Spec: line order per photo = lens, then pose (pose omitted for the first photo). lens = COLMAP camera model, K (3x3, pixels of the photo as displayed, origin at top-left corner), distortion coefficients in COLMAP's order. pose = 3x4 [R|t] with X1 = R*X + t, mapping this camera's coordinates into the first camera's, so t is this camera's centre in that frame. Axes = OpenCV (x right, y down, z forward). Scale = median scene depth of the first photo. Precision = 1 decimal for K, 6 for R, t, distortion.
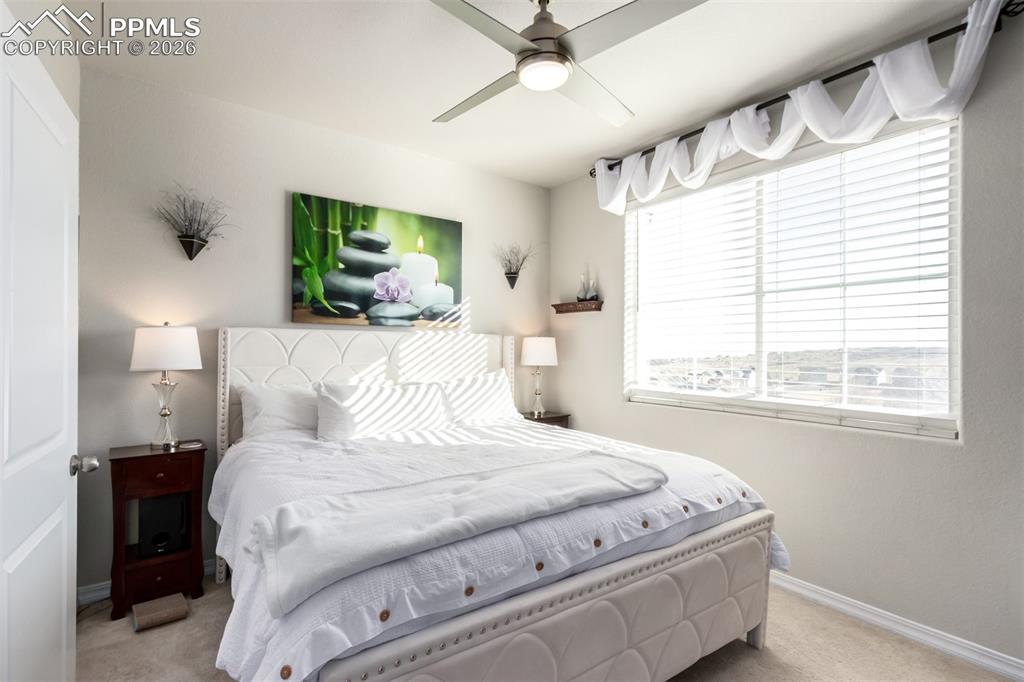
lens RADIAL K [[494.5, 0, 508.6], [0, 494.5, 343.7], [0, 0, 1]] dist [0.007970, -0.001383]
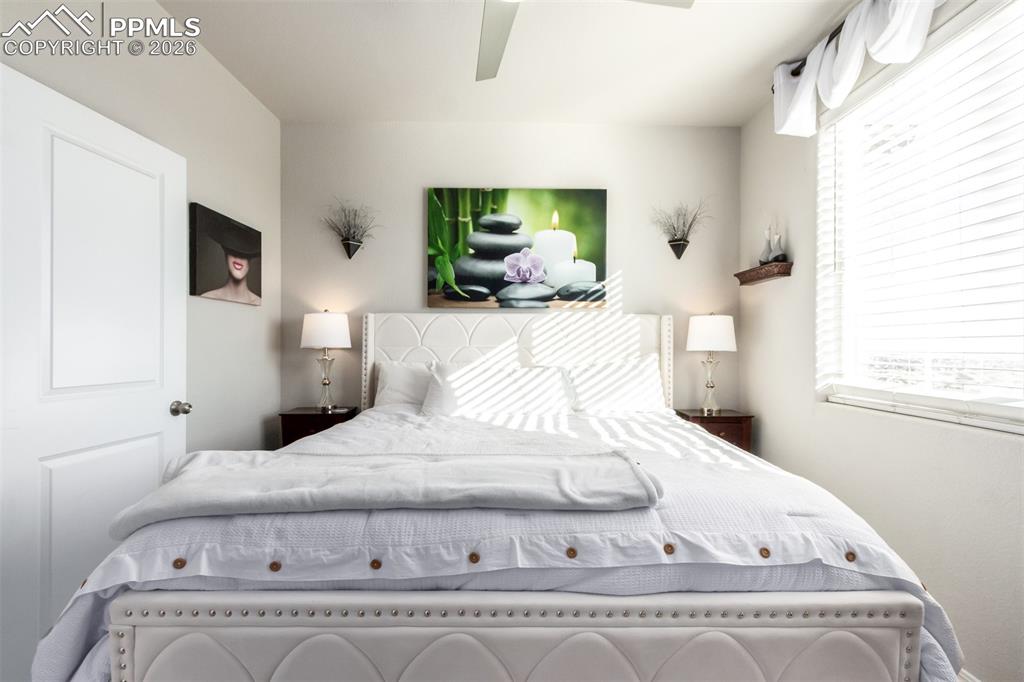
lens RADIAL K [[494.5, 0, 513.1], [0, 494.5, 342.9], [0, 0, 1]] dist [0.007970, -0.001383]
pose [[0.816433, -0.006925, -0.577398, 0.381934], [0.008440, 0.999964, -0.000059, 0.040909], [0.577378, -0.004825, 0.816463, 0.235491]]
